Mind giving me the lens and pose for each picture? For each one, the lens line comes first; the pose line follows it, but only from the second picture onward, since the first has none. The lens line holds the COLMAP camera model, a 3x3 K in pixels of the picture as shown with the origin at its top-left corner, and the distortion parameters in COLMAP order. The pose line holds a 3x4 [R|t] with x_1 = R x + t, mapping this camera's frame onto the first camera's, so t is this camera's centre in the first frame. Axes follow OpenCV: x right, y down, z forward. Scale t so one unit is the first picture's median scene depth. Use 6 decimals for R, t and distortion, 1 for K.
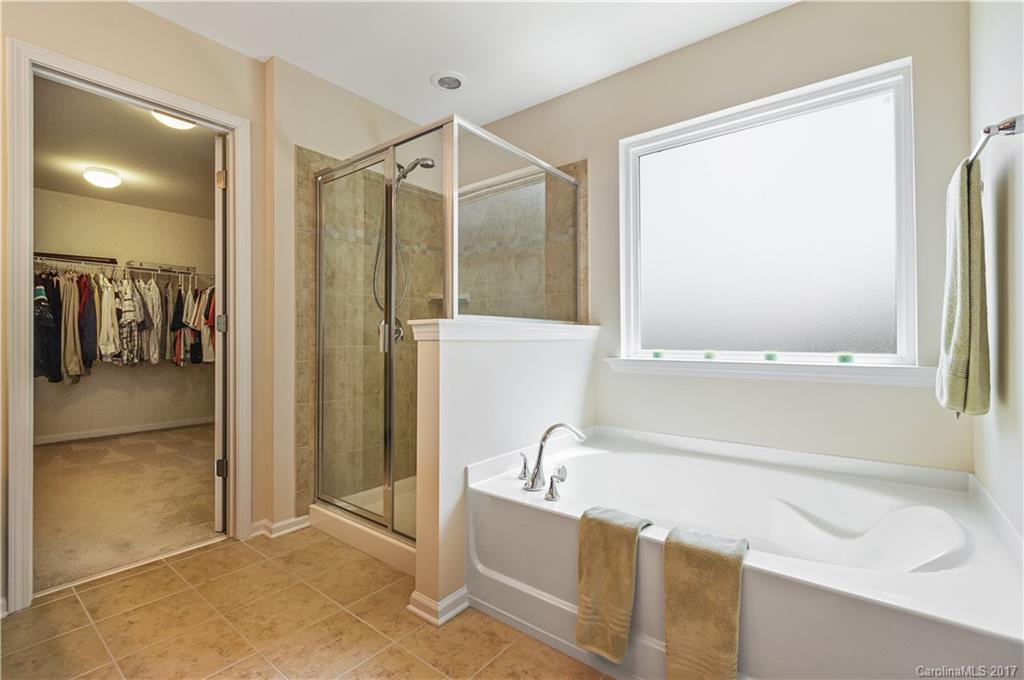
lens RADIAL K [[463.2, 0, 488.2], [0, 463.2, 335.1], [0, 0, 1]] dist [0.007913, -0.003225]
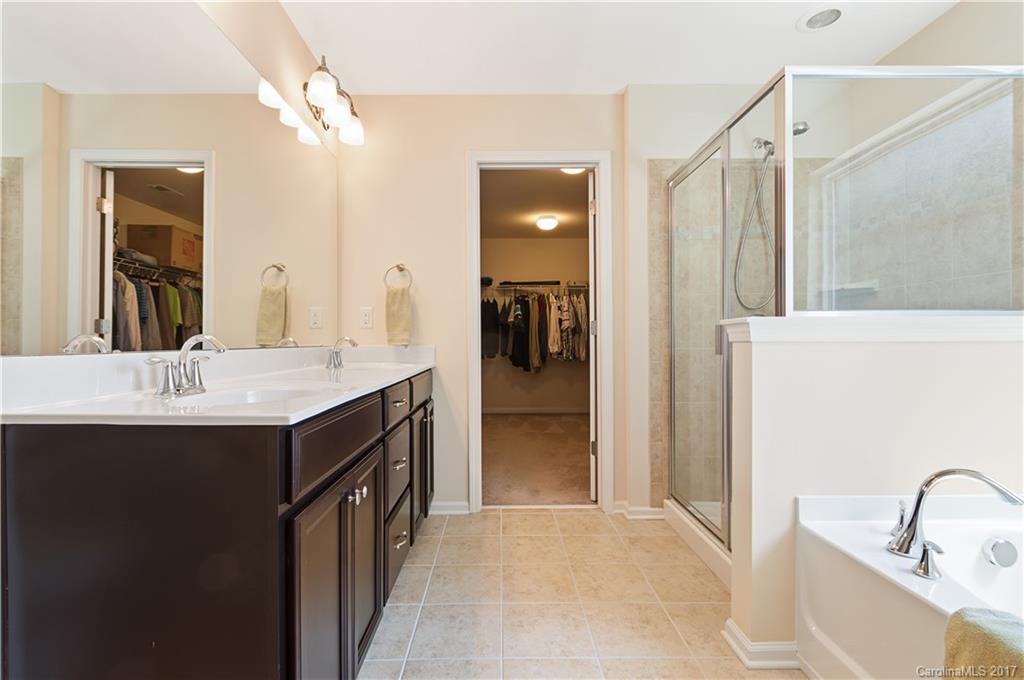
lens RADIAL K [[463.2, 0, 512.0], [0, 463.2, 343.2], [0, 0, 1]] dist [0.007913, -0.003225]
pose [[0.633914, 0.001574, -0.773402, 0.211487], [0.008791, 0.999919, 0.009241, 0.001332], [0.773353, -0.012657, 0.633849, 0.078378]]
